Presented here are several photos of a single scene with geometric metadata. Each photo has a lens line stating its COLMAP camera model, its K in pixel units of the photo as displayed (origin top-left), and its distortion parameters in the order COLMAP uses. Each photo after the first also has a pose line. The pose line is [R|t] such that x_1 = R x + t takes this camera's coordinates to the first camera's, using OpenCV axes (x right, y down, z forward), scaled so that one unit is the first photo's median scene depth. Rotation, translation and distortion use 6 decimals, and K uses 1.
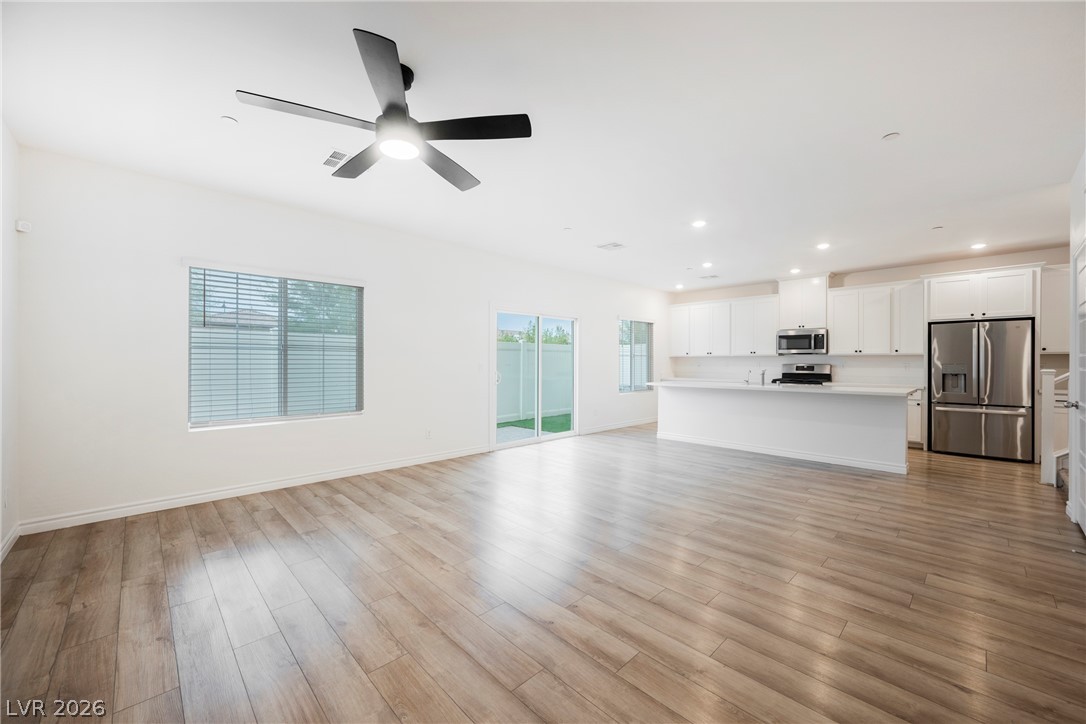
lens RADIAL K [[422.8, 0, 547.9], [0, 422.8, 362.2], [0, 0, 1]] dist [-0.000528, 0.000207]
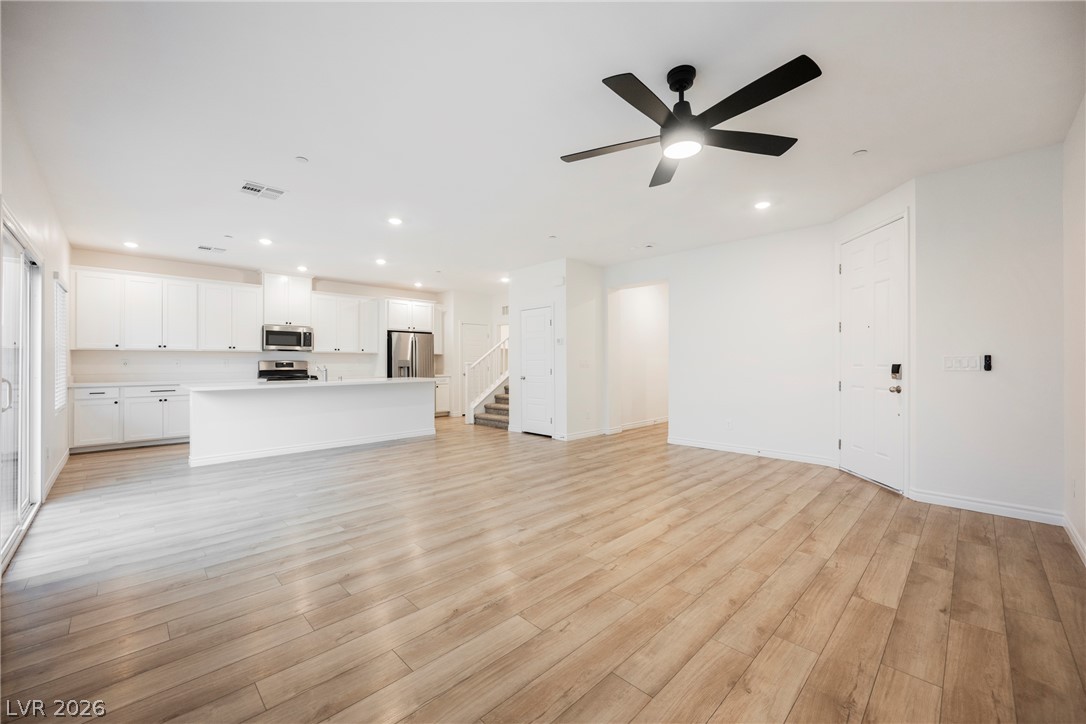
lens RADIAL K [[426.2, 0, 543.0], [0, 426.2, 362.0], [0, 0, 1]] dist [-0.001605, -0.000043]
pose [[-0.007628, -0.002745, 0.999967, -0.536810], [0.001890, 0.999994, 0.002759, 0.007722], [-0.999969, 0.001911, -0.007623, 0.516845]]
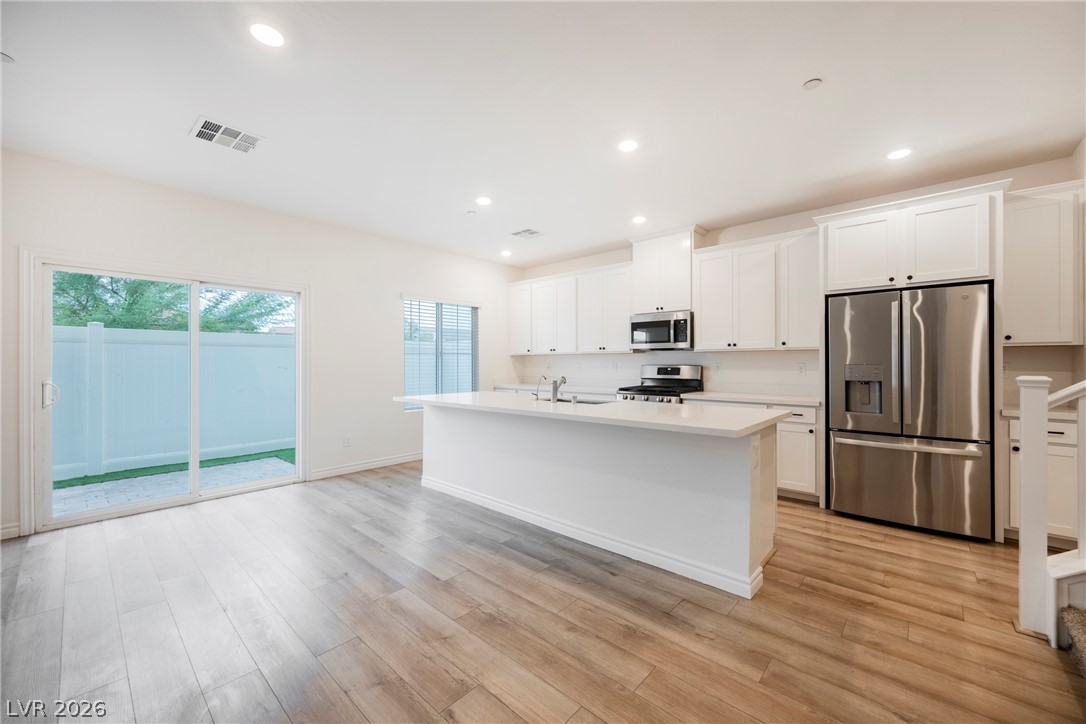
lens RADIAL K [[422.8, 0, 547.9], [0, 422.8, 362.2], [0, 0, 1]] dist [-0.000528, 0.000207]
pose [[0.997551, -0.002425, 0.069903, 0.483410], [0.002668, 0.999991, -0.003388, 0.002390], [-0.069894, 0.003566, 0.997548, 0.446030]]
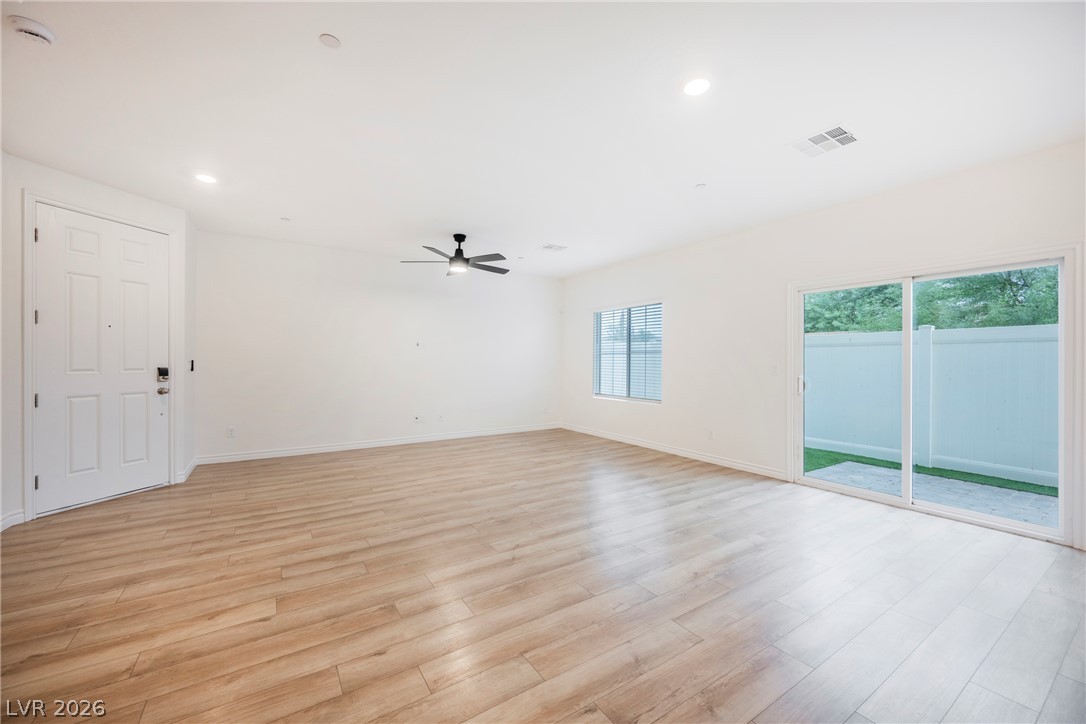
lens RADIAL K [[422.8, 0, 547.9], [0, 422.8, 362.2], [0, 0, 1]] dist [-0.000528, 0.000207]
pose [[-0.185958, -0.000638, -0.982558, 0.705521], [-0.004880, 0.999988, 0.000274, 0.000577], [0.982546, 0.004845, -0.185959, 0.732489]]
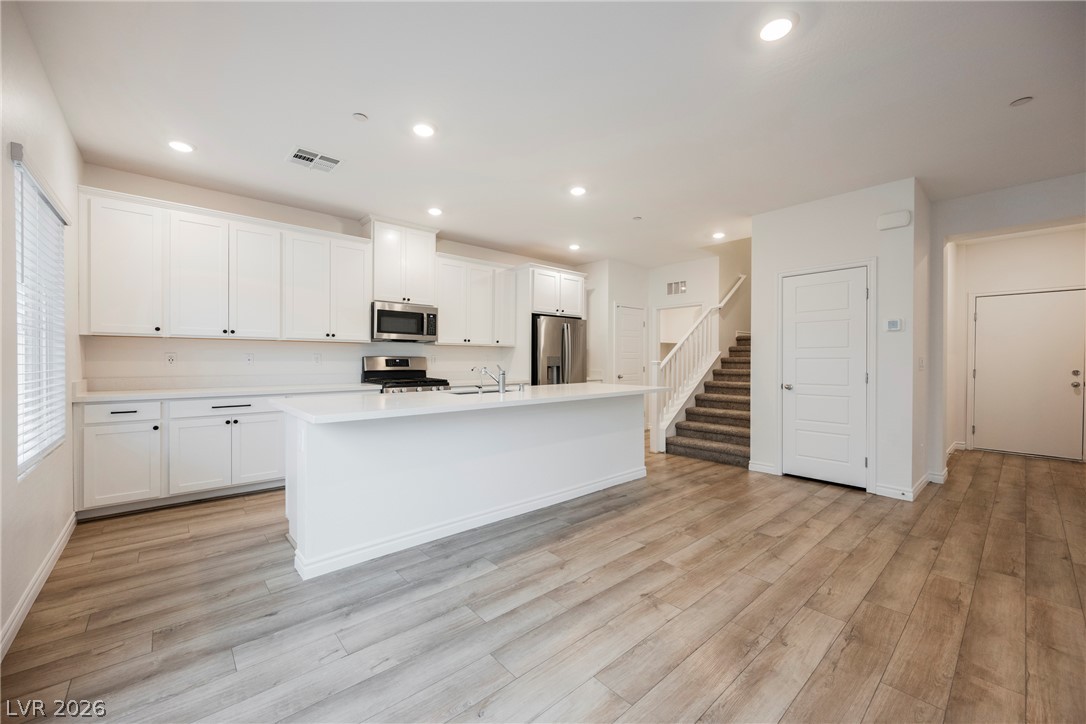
lens RADIAL K [[426.2, 0, 543.0], [0, 426.2, 362.0], [0, 0, 1]] dist [-0.001605, -0.000043]
pose [[0.047440, -0.009140, 0.998832, -0.074379], [-0.004599, 0.999946, 0.009369, 0.007788], [-0.998864, -0.005038, 0.047395, 0.967346]]
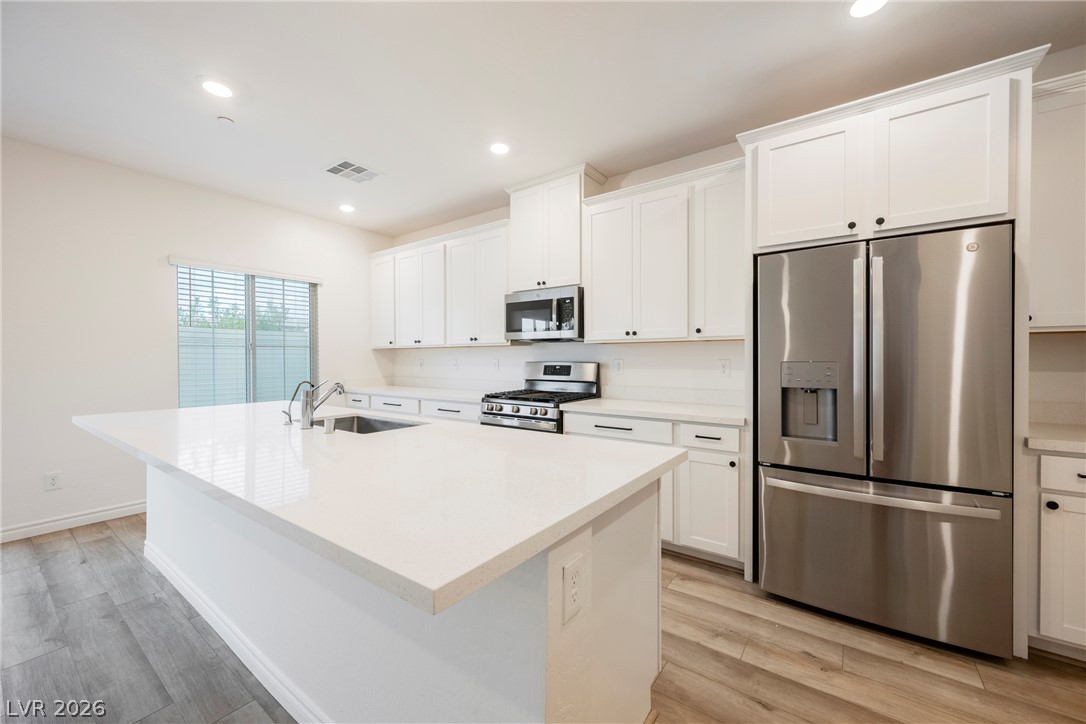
lens RADIAL K [[422.8, 0, 547.9], [0, 422.8, 362.2], [0, 0, 1]] dist [-0.000528, 0.000207]
pose [[0.985254, -0.004754, 0.171030, 0.672398], [0.003515, 0.999965, 0.007549, 0.001607], [-0.171060, -0.006837, 0.985237, 0.674594]]
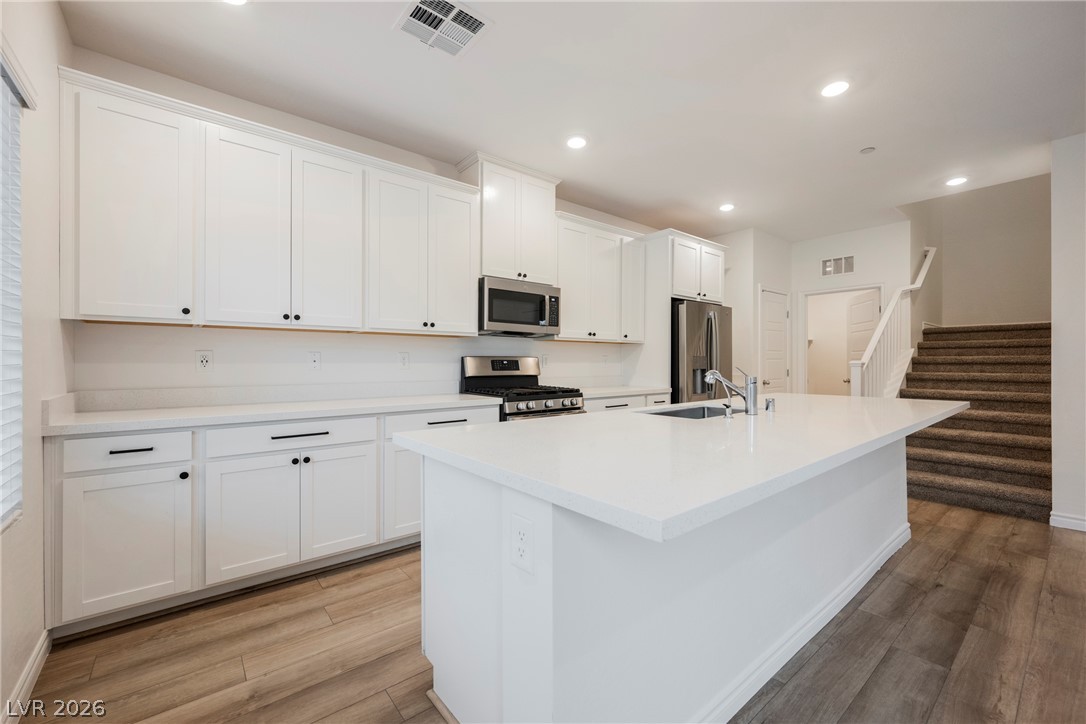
lens RADIAL K [[441.8, 0, 543.0], [0, 441.8, 362.0], [0, 0, 1]] dist [-0.001146, -0.000081]
pose [[0.087678, -0.002764, 0.996145, 0.146539], [-0.000668, 0.999996, 0.002834, 0.012689], [-0.996149, -0.000913, 0.087675, 1.198341]]
